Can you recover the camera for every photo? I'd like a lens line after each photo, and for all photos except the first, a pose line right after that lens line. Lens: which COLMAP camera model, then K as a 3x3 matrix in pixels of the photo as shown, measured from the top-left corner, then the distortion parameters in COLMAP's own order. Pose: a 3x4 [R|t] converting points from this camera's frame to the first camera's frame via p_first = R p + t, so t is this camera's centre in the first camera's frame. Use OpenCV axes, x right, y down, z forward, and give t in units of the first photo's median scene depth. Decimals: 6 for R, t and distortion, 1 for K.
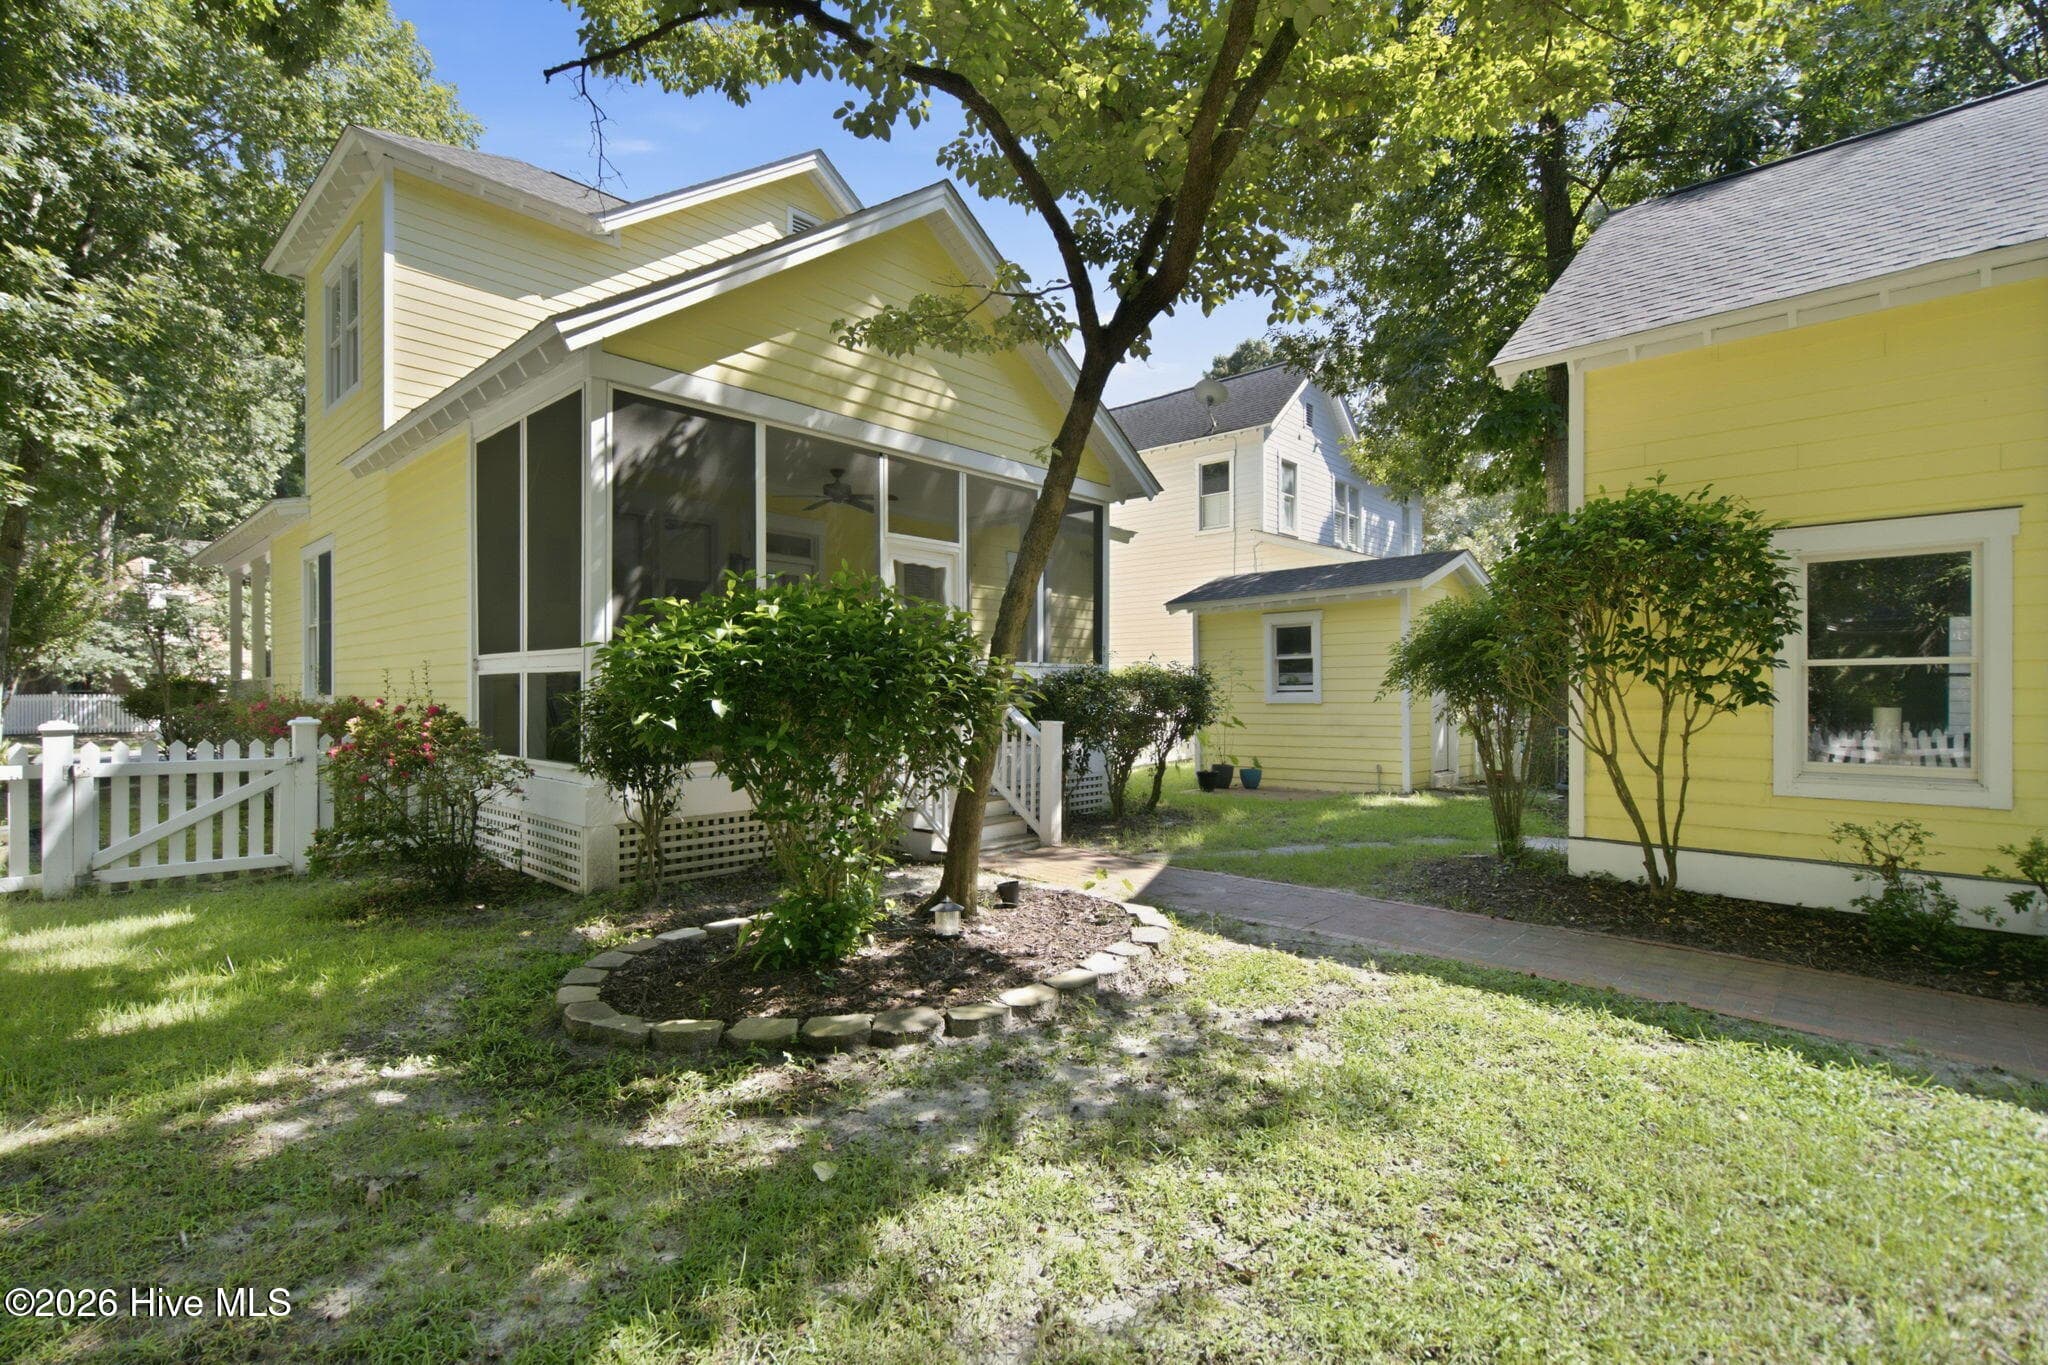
lens RADIAL K [[931.9, 0, 1028.2], [0, 931.9, 695.5], [0, 0, 1]] dist [0.011276, -0.005305]
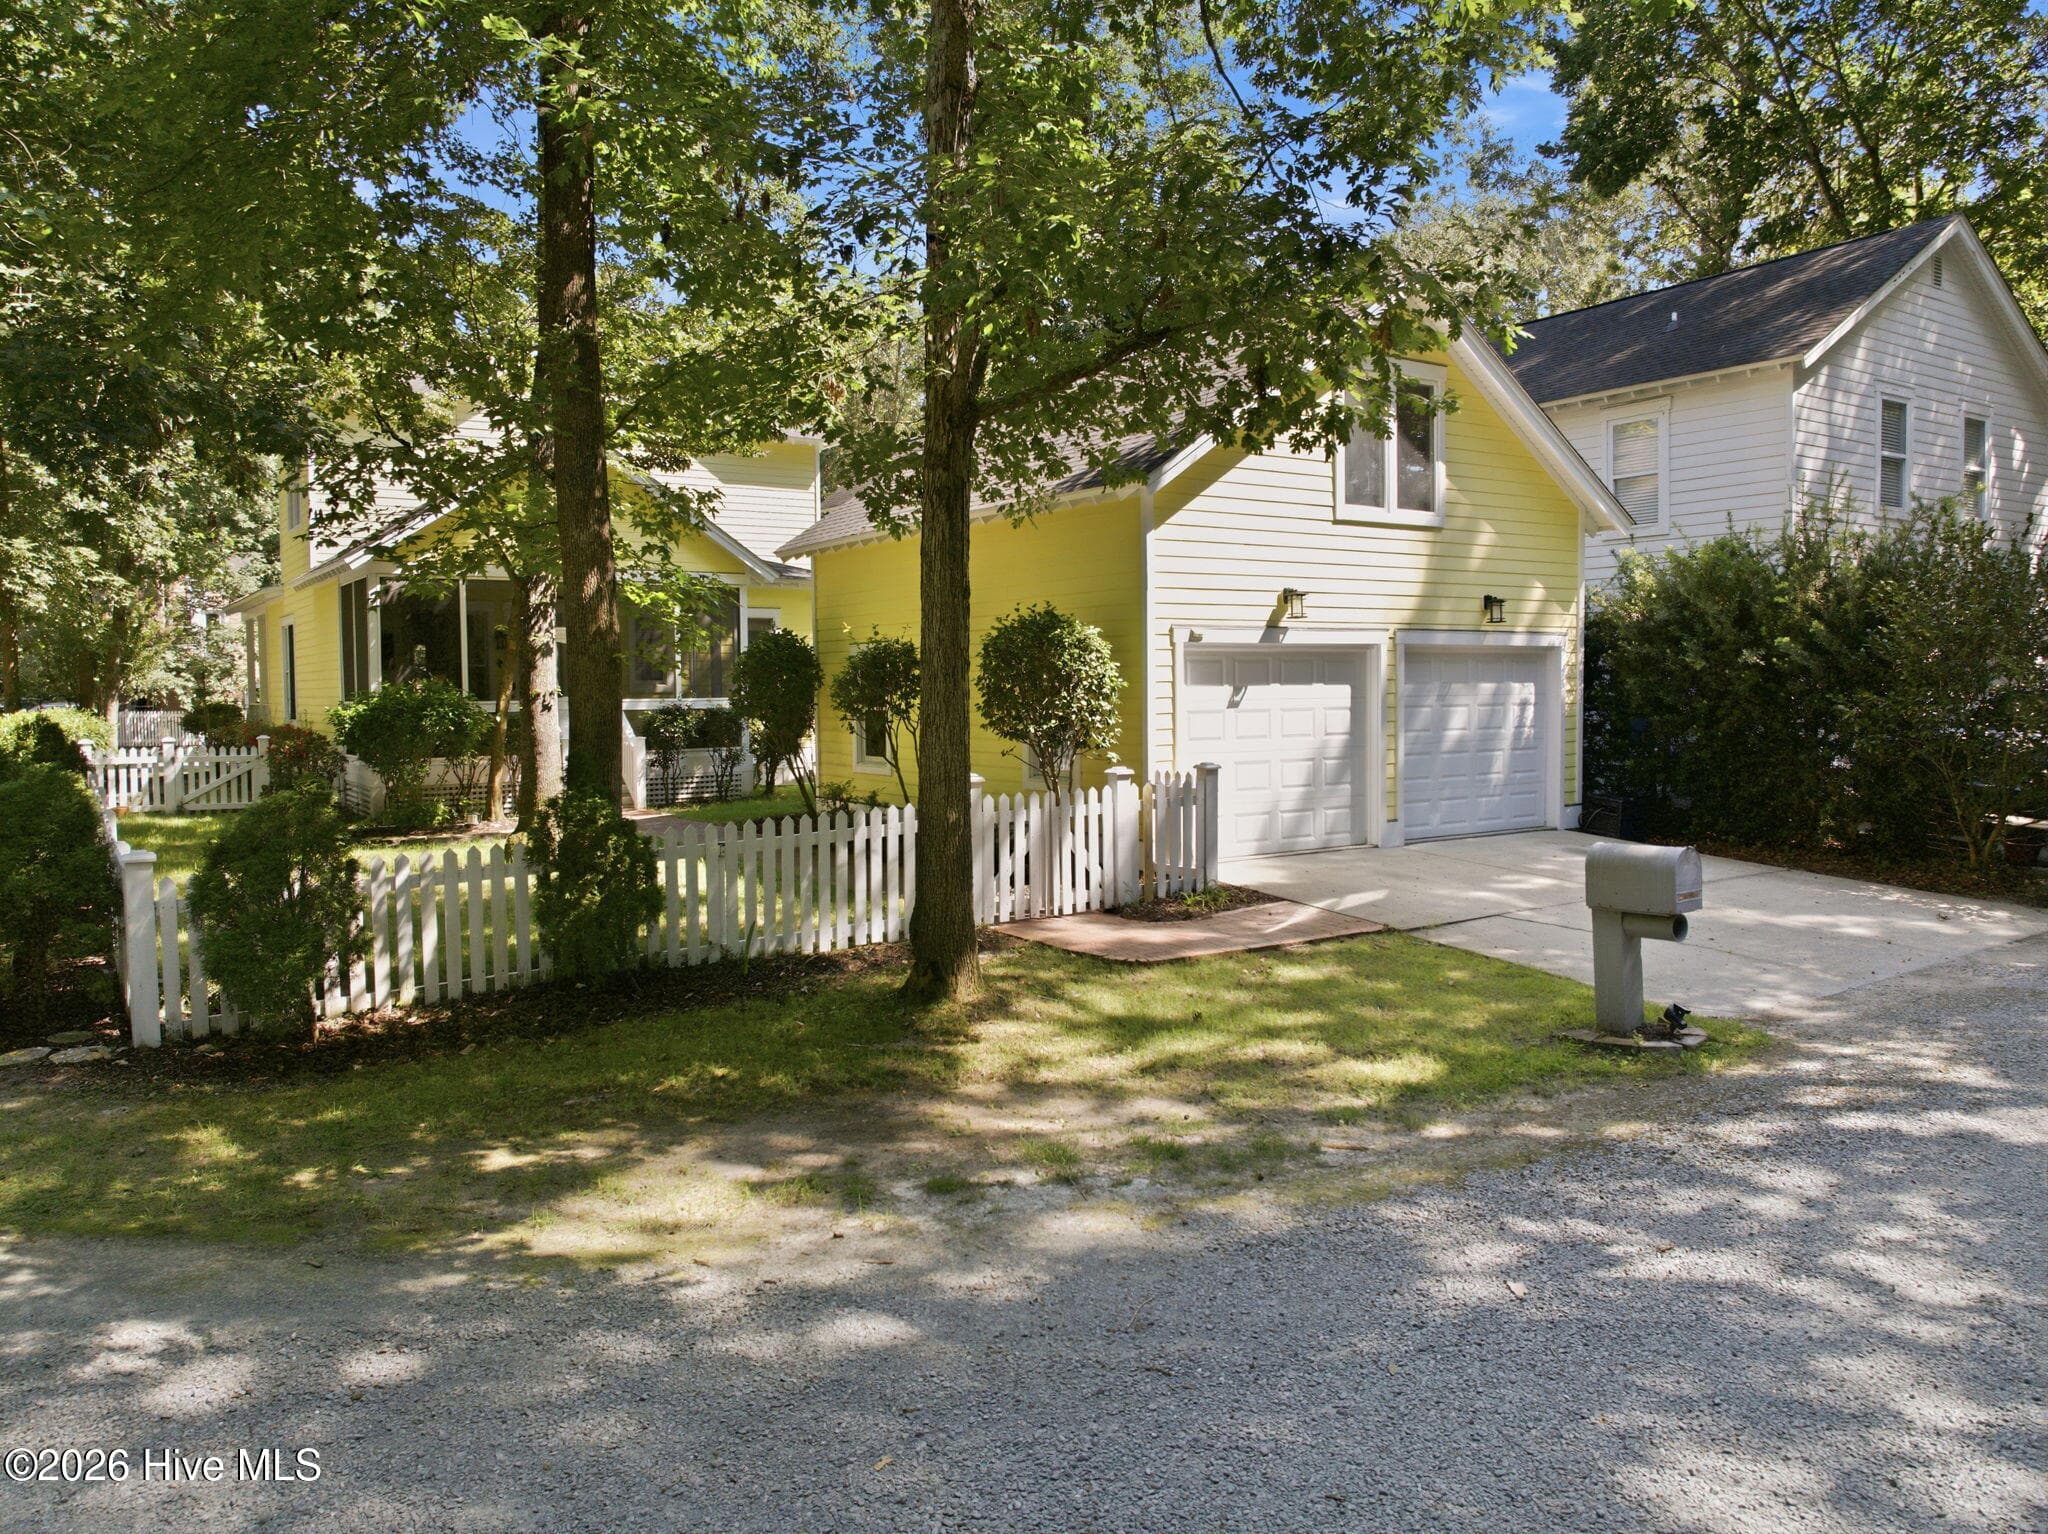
lens RADIAL K [[1438.4, 0, 1025.0], [0, 1438.4, 741.4], [0, 0, 1]] dist [-0.036904, -0.007481]
pose [[0.975830, -0.003552, -0.218503, 0.923748], [0.011607, 0.999299, 0.035594, -0.033238], [0.218223, -0.037270, 0.975187, -1.005856]]
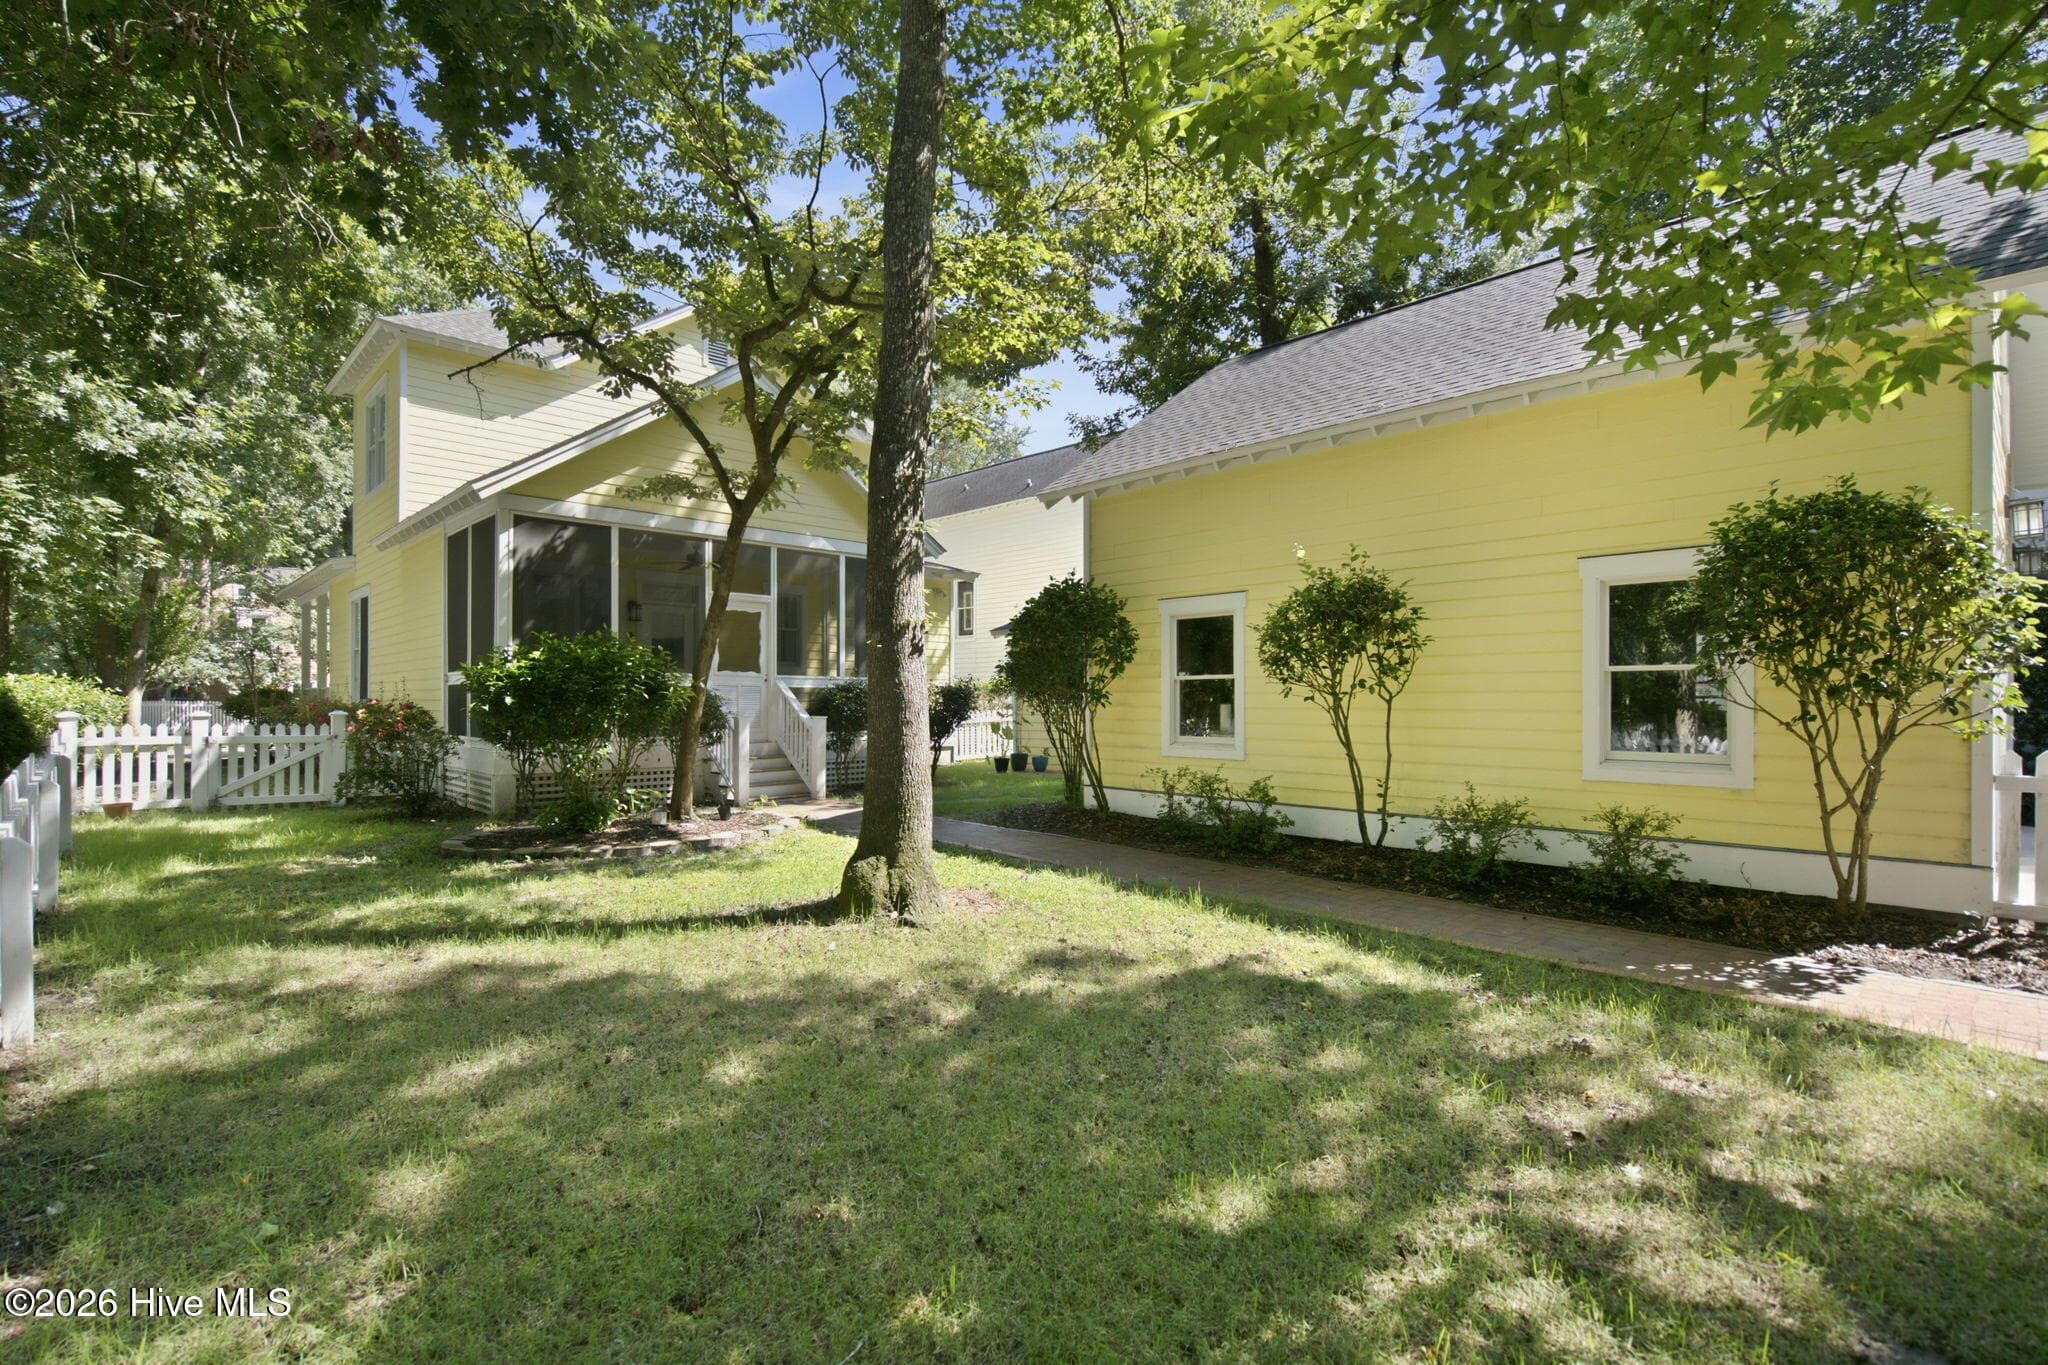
lens RADIAL K [[955.3, 0, 1035.6], [0, 955.3, 697.1], [0, 0, 1]] dist [-0.003931, -0.001136]
pose [[0.998606, 0.001685, -0.052765, 0.323251], [-0.002177, 0.999955, -0.009264, 0.007414], [0.052747, 0.009365, 0.998564, -0.363426]]
